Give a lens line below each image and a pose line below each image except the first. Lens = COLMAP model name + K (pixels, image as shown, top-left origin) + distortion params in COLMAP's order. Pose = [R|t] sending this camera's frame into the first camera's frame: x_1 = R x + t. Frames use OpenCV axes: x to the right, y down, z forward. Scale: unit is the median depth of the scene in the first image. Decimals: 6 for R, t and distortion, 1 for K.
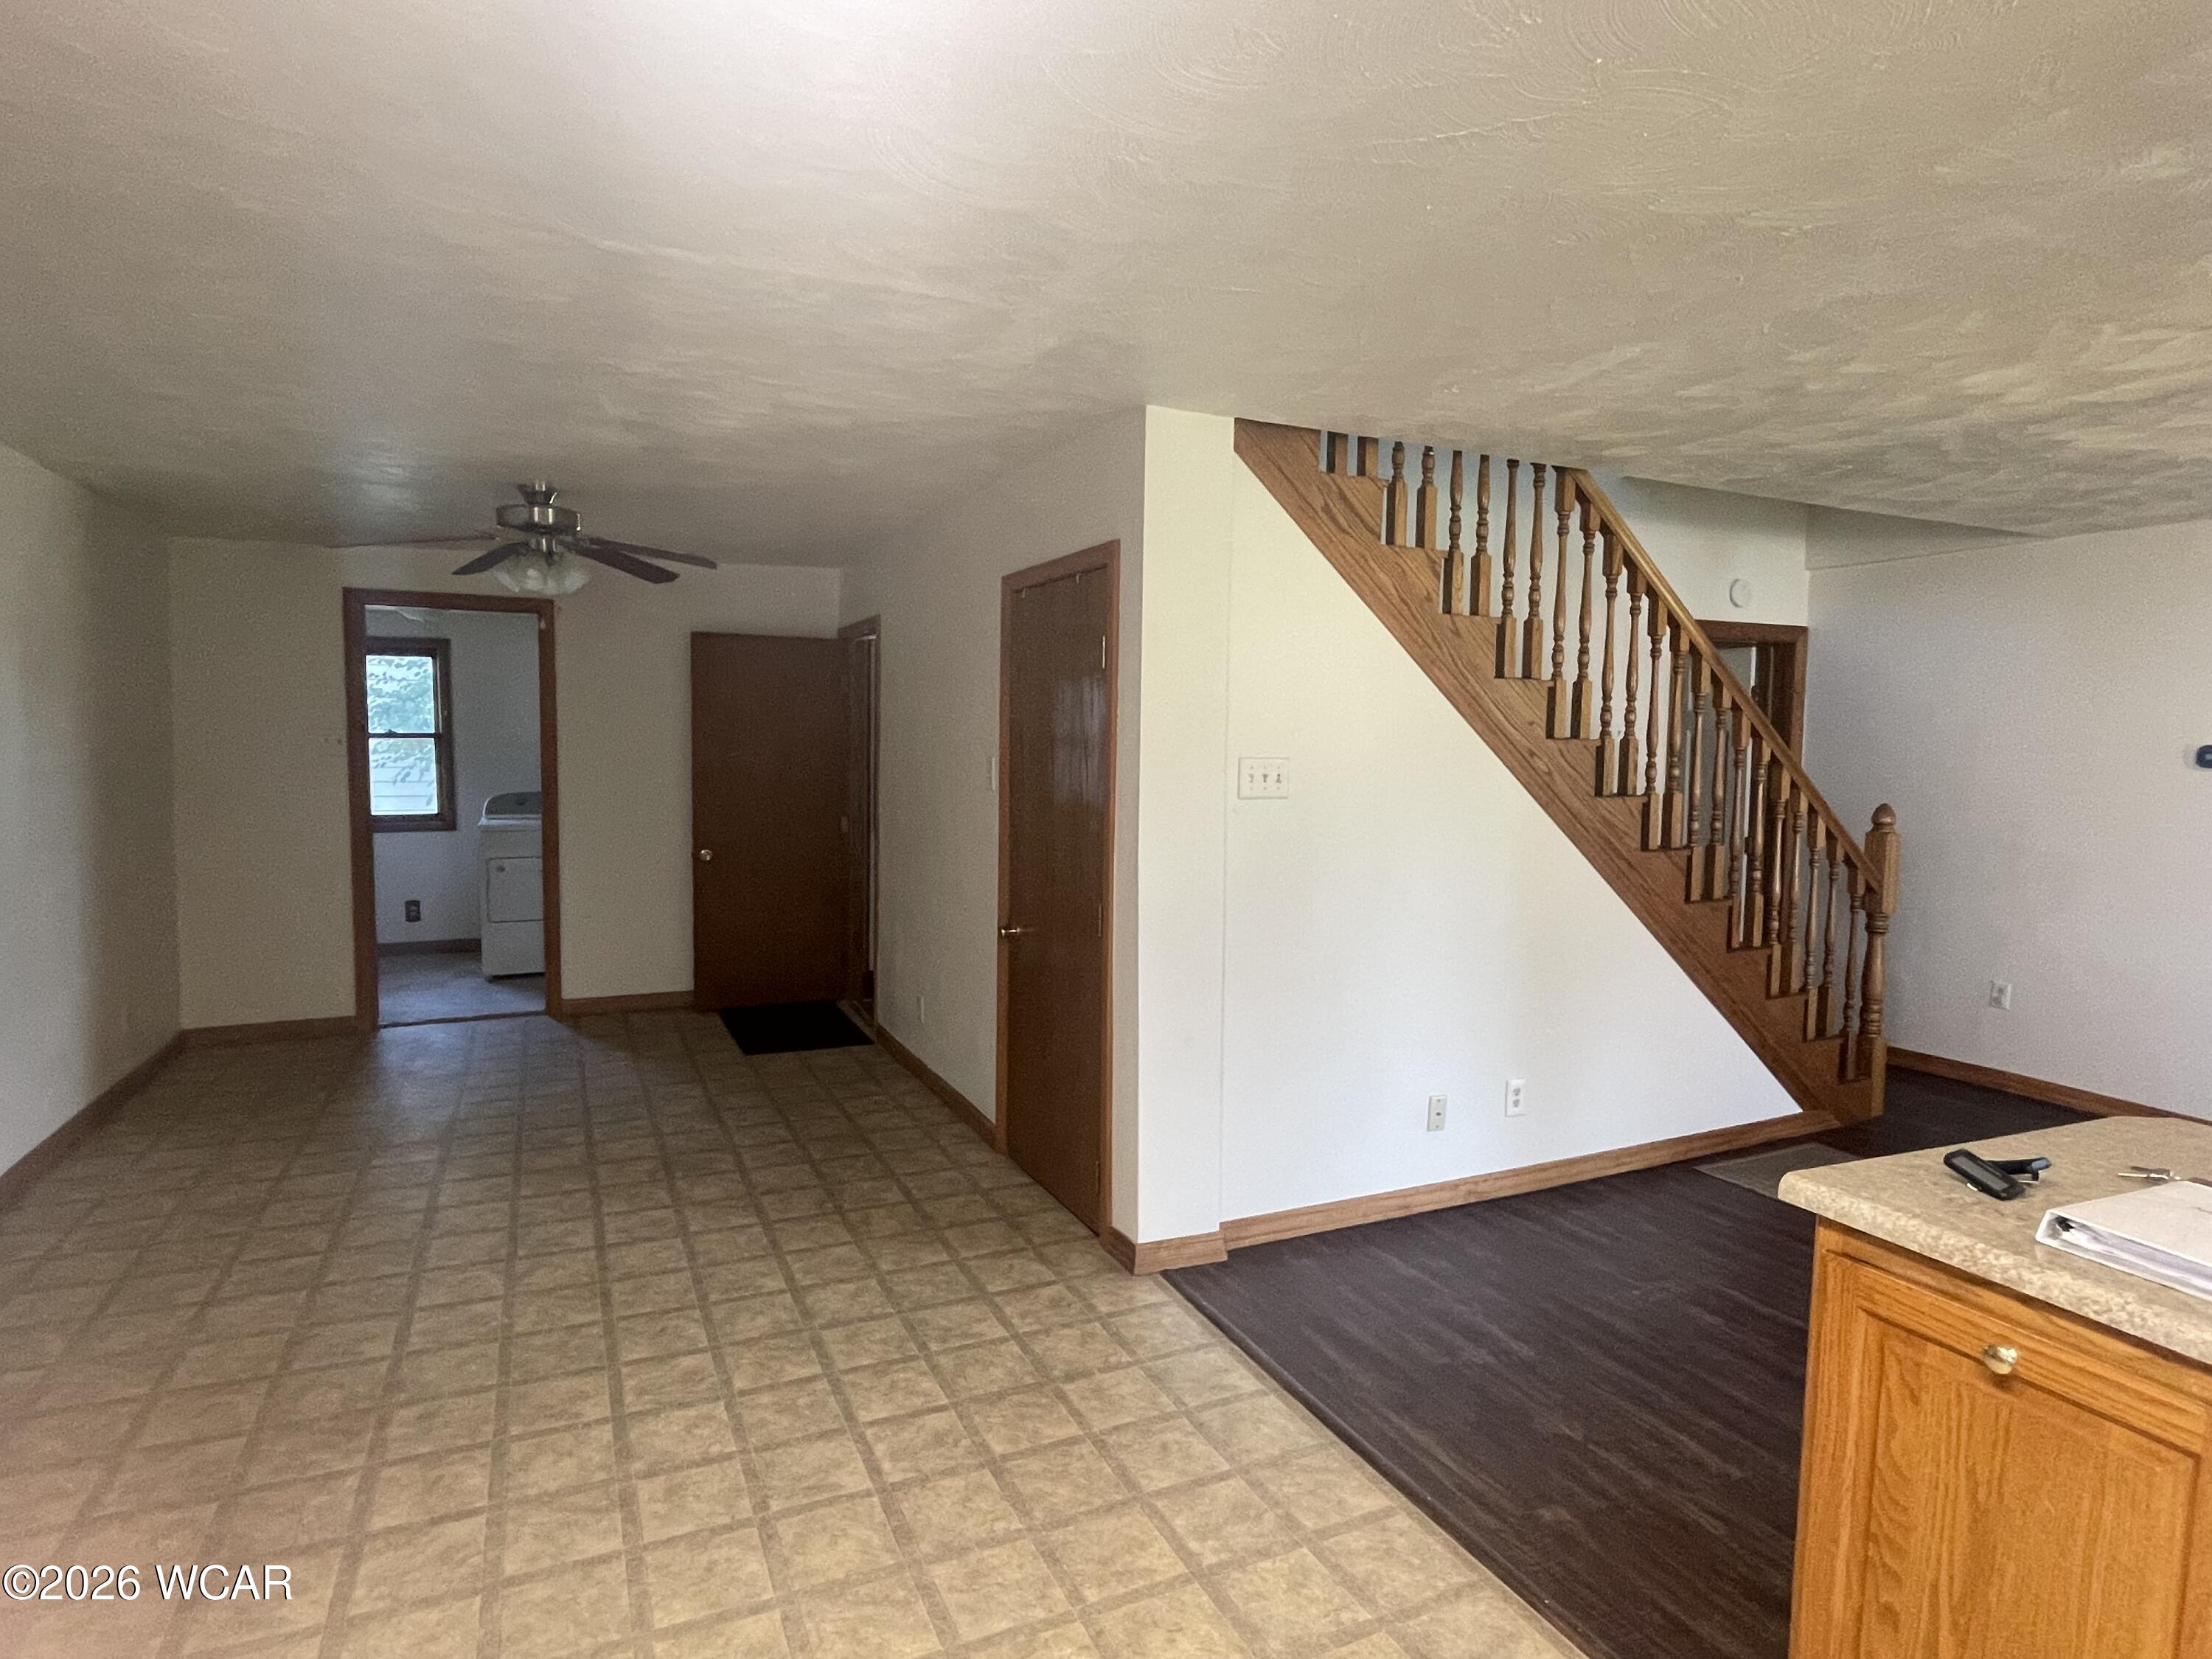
lens RADIAL K [[1182.1, 0, 1096.9], [0, 1182.1, 821.2], [0, 0, 1]] dist [-0.002531, 0.001298]
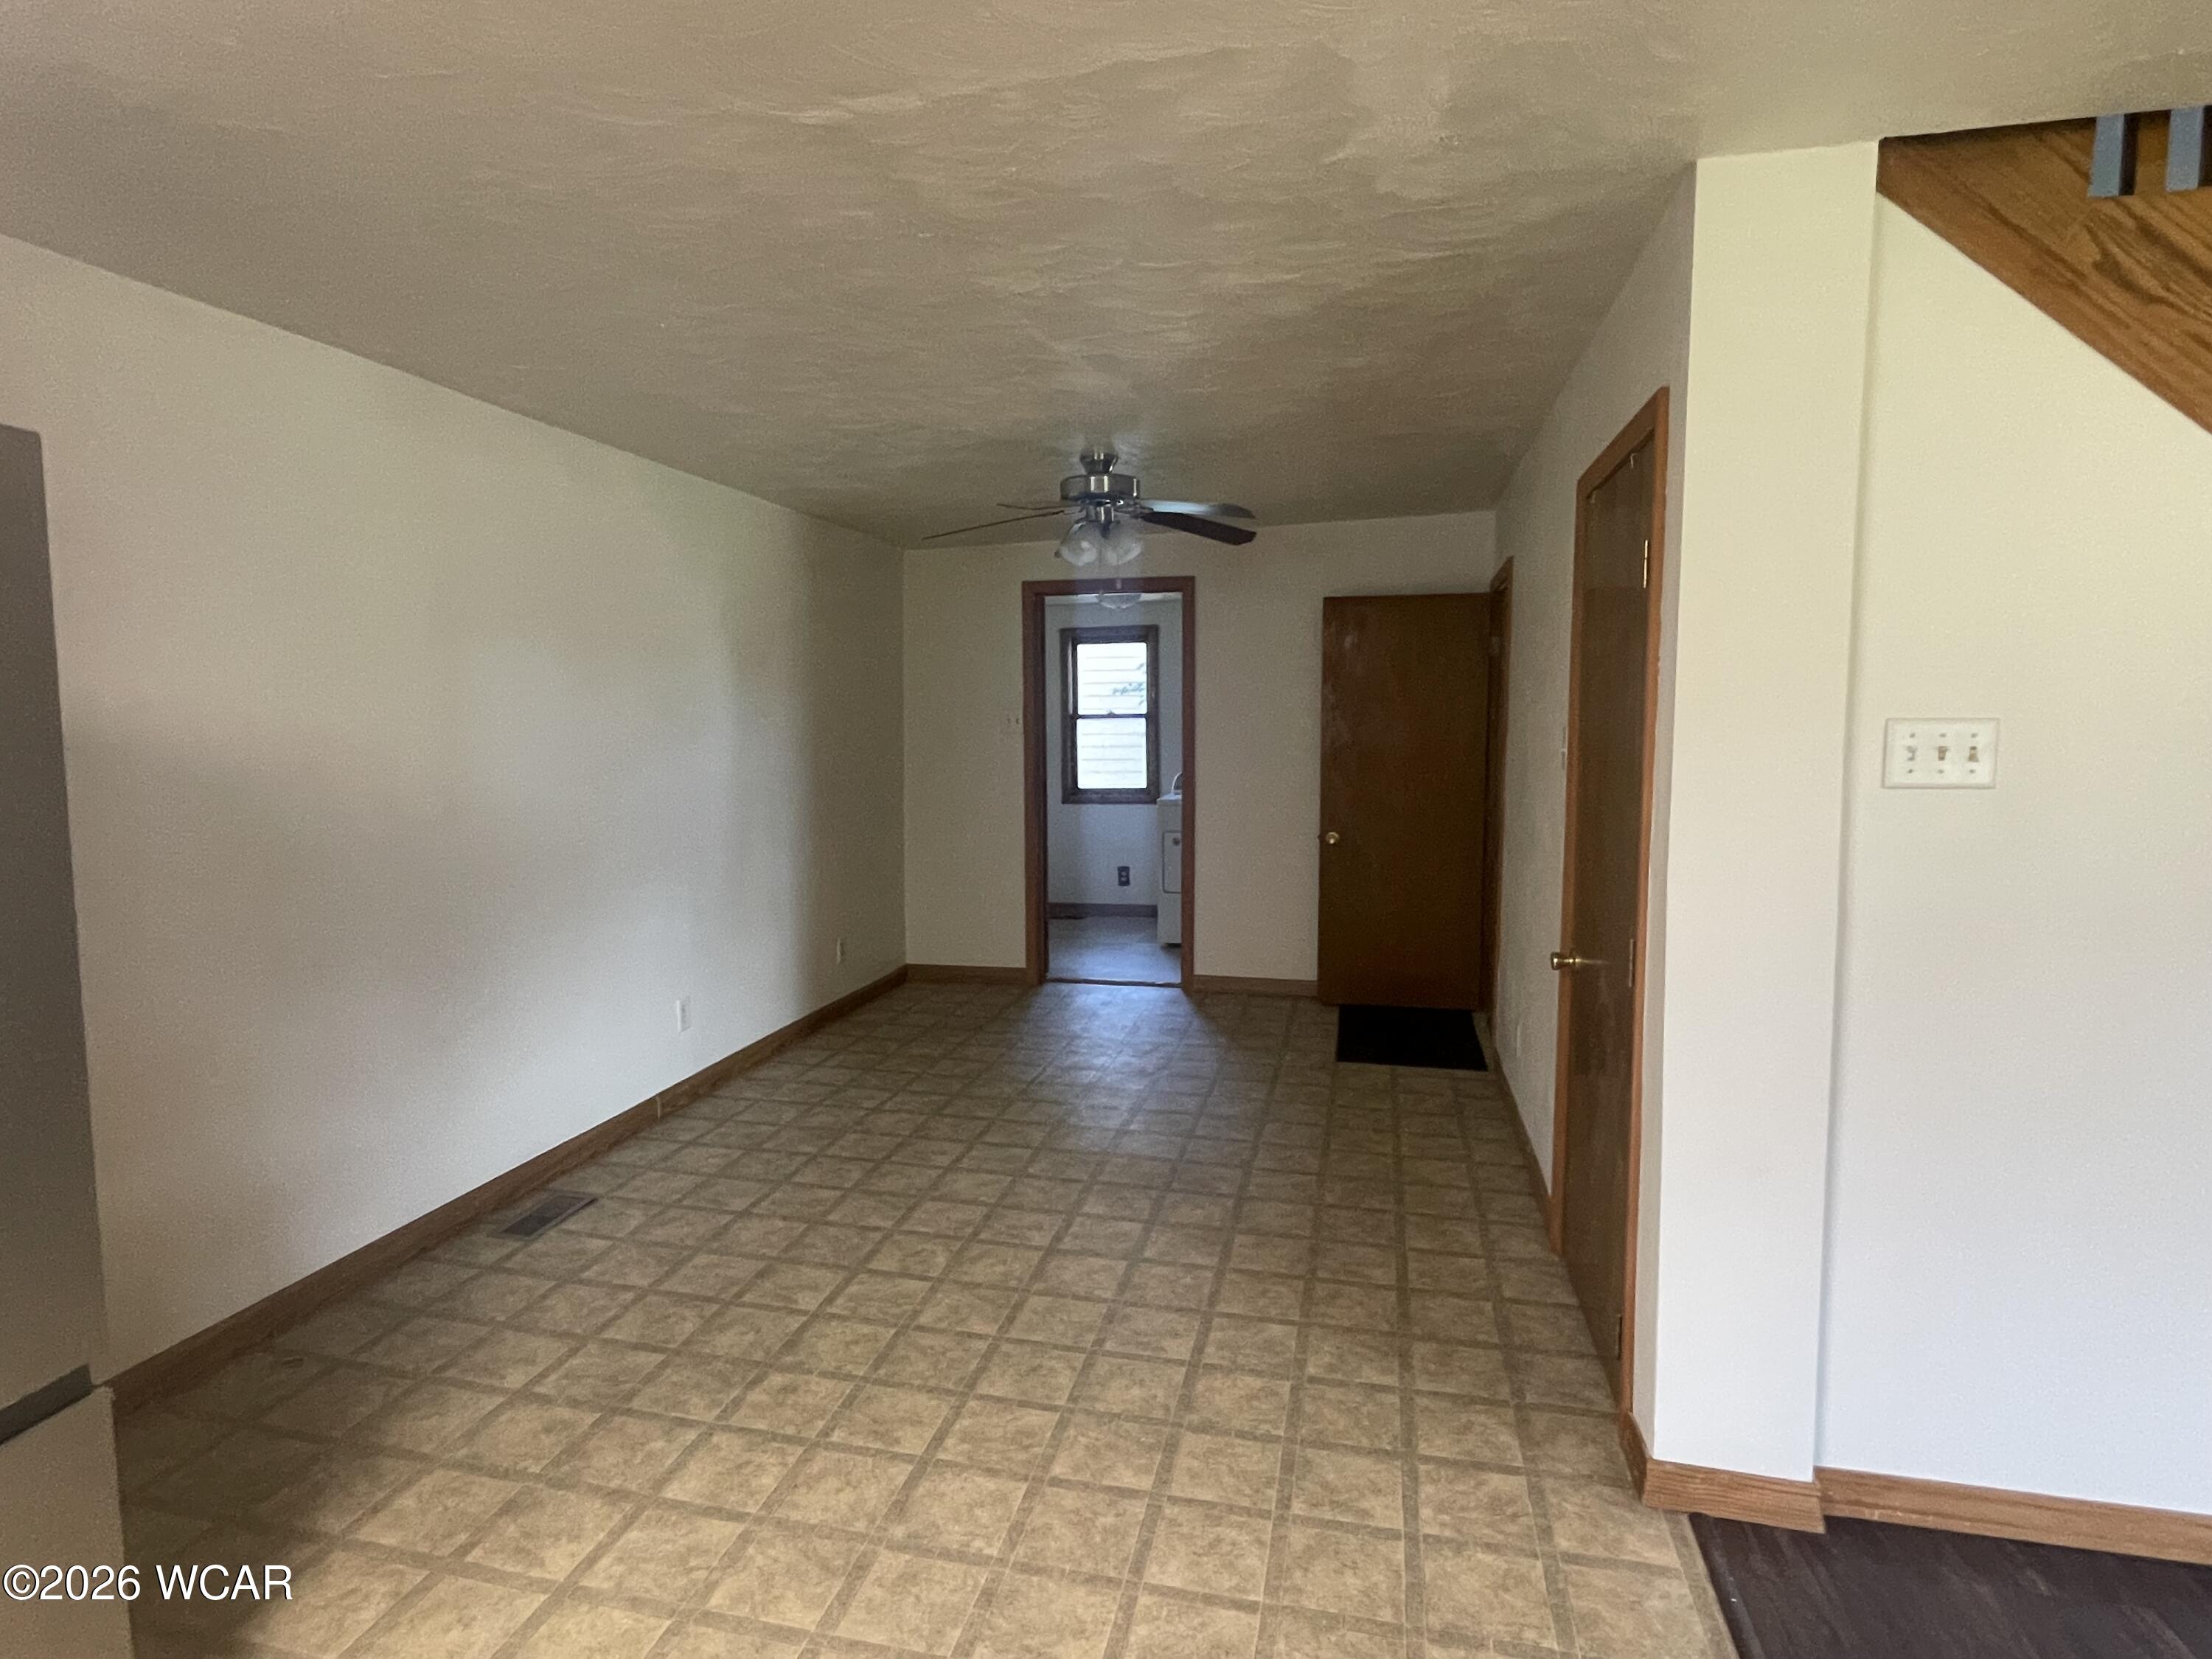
lens RADIAL K [[1182.1, 0, 1100.5], [0, 1182.1, 826.5], [0, 0, 1]] dist [-0.002531, 0.001298]
pose [[0.787194, 0.039862, -0.615415, 0.173577], [-0.026249, 0.999170, 0.031143, -0.007855], [0.616146, -0.008361, 0.787587, 0.275784]]
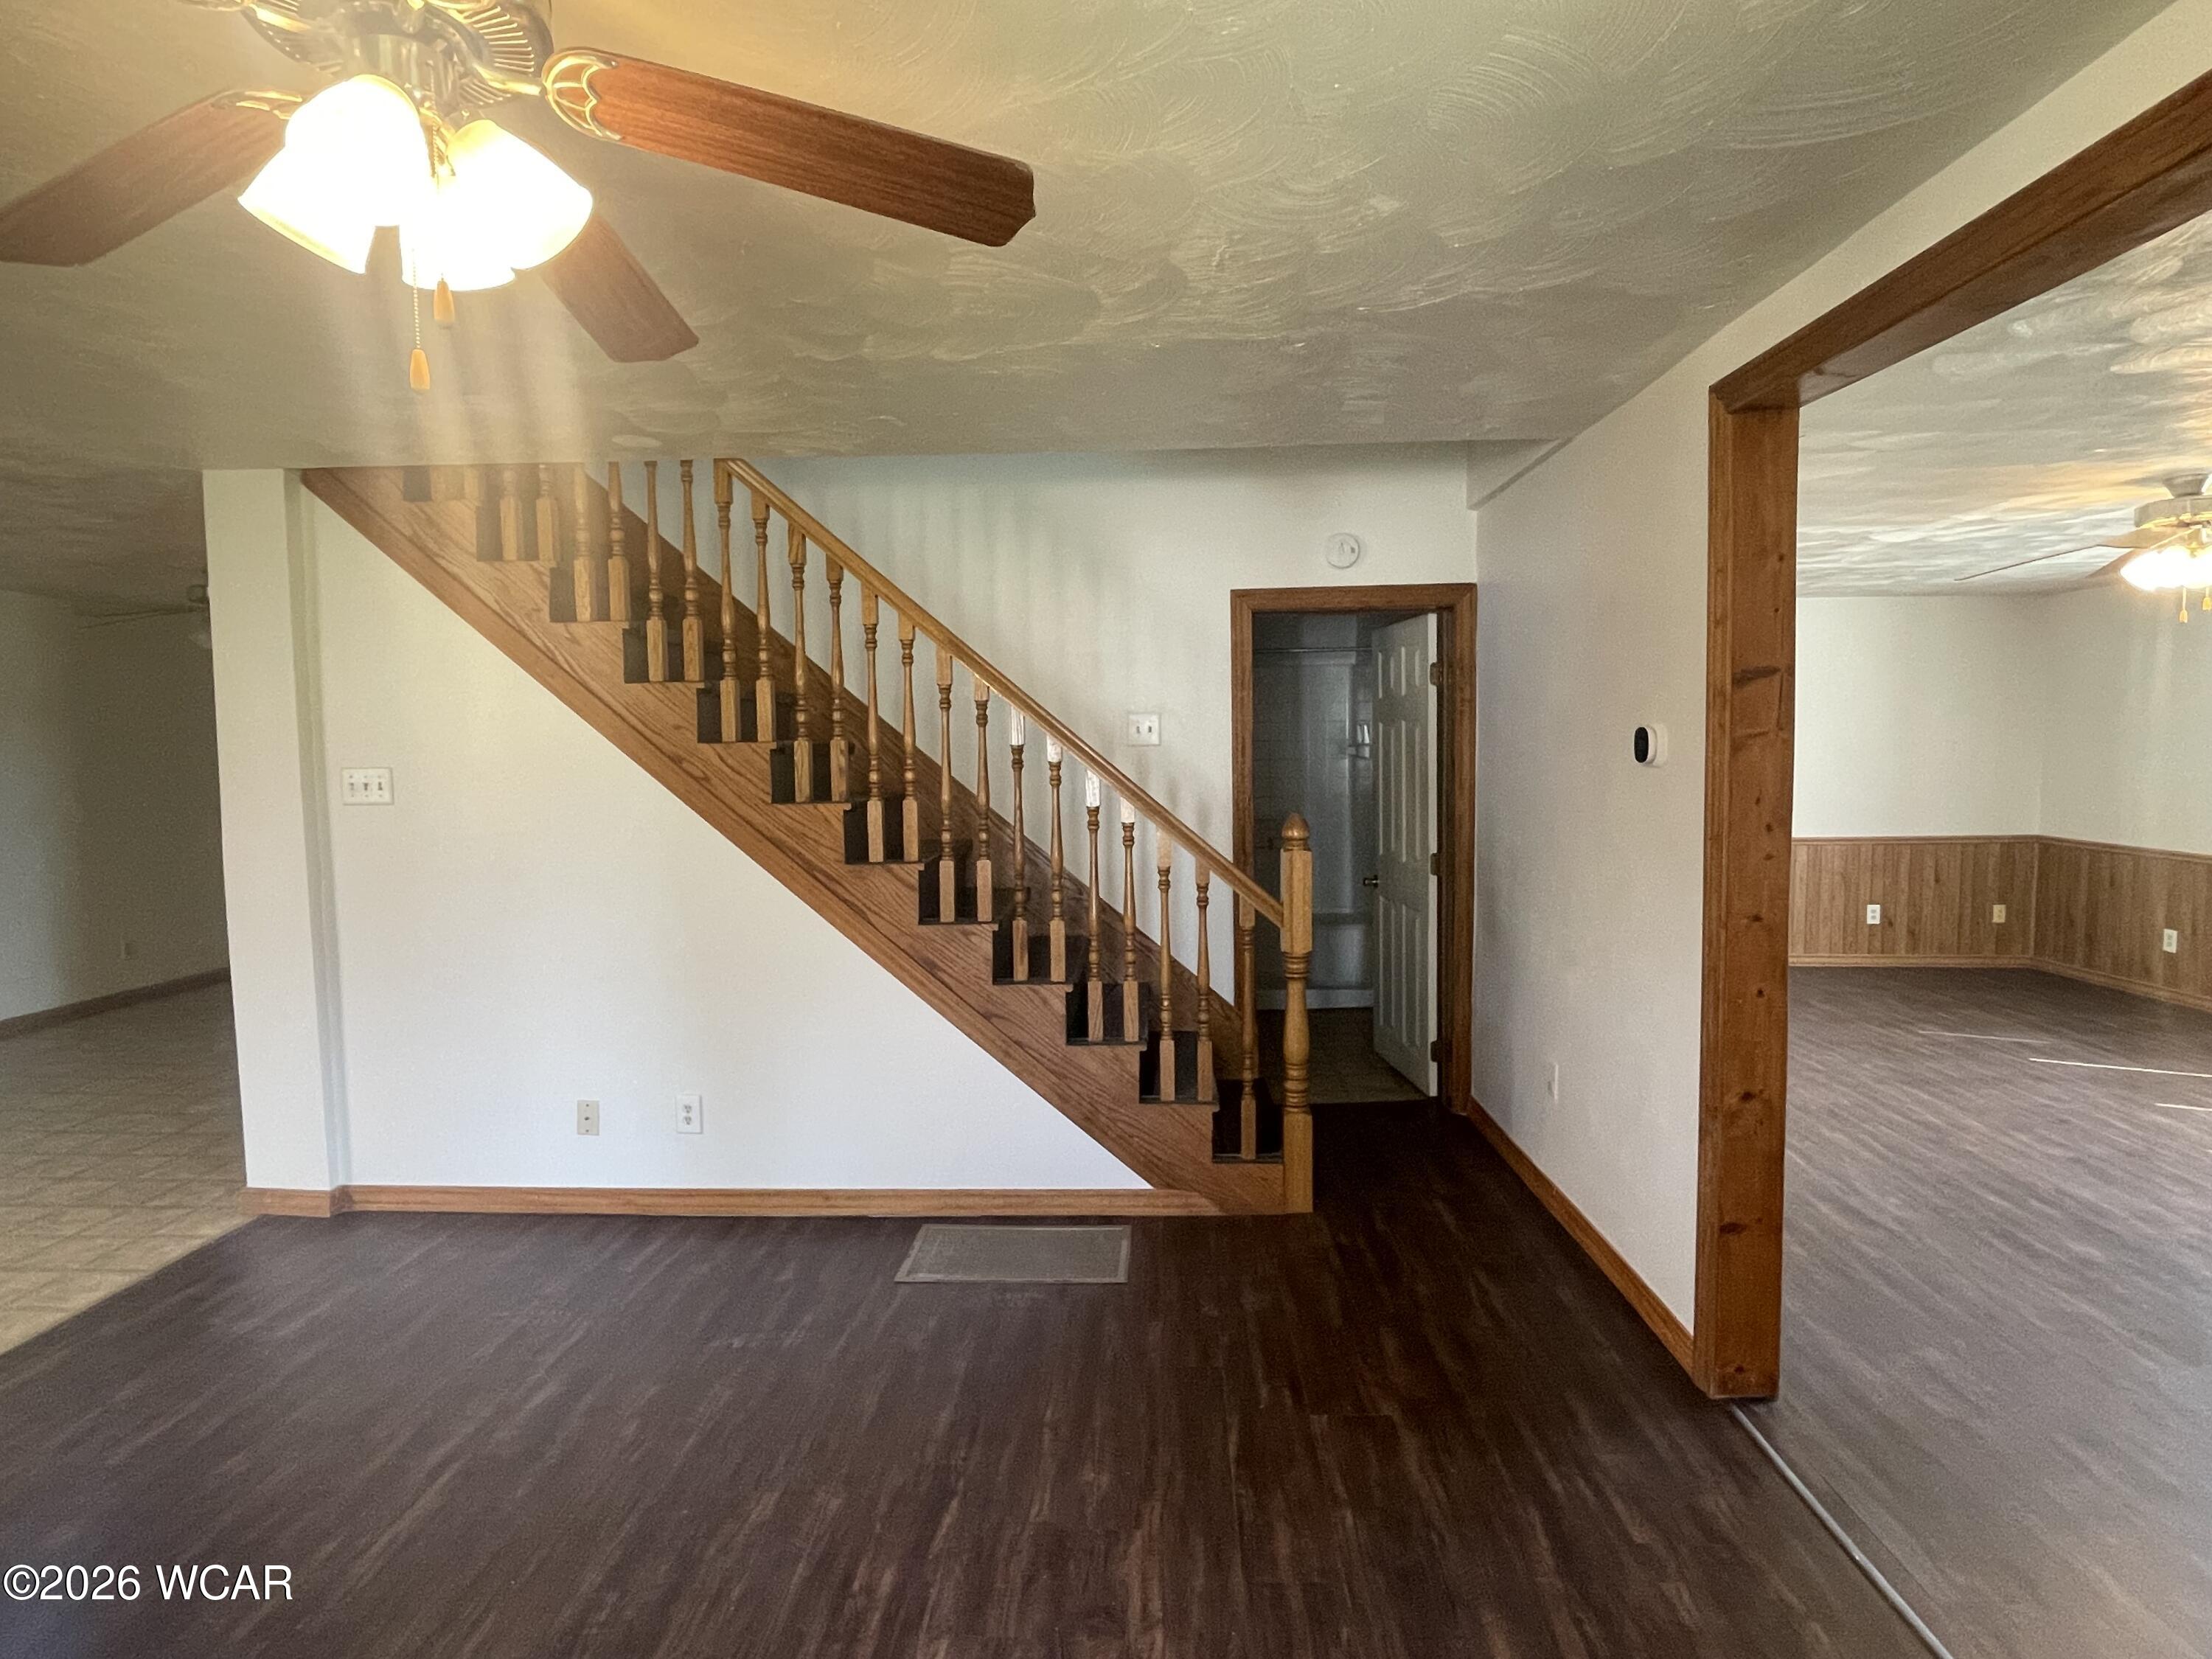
lens RADIAL K [[1182.1, 0, 1115.4], [0, 1182.1, 820.3], [0, 0, 1]] dist [-0.002531, 0.001298]
pose [[0.885205, 0.007071, -0.465147, 1.257656], [-0.009234, 0.999955, -0.002371, -0.008815], [0.465109, 0.006394, 0.885230, 0.345045]]
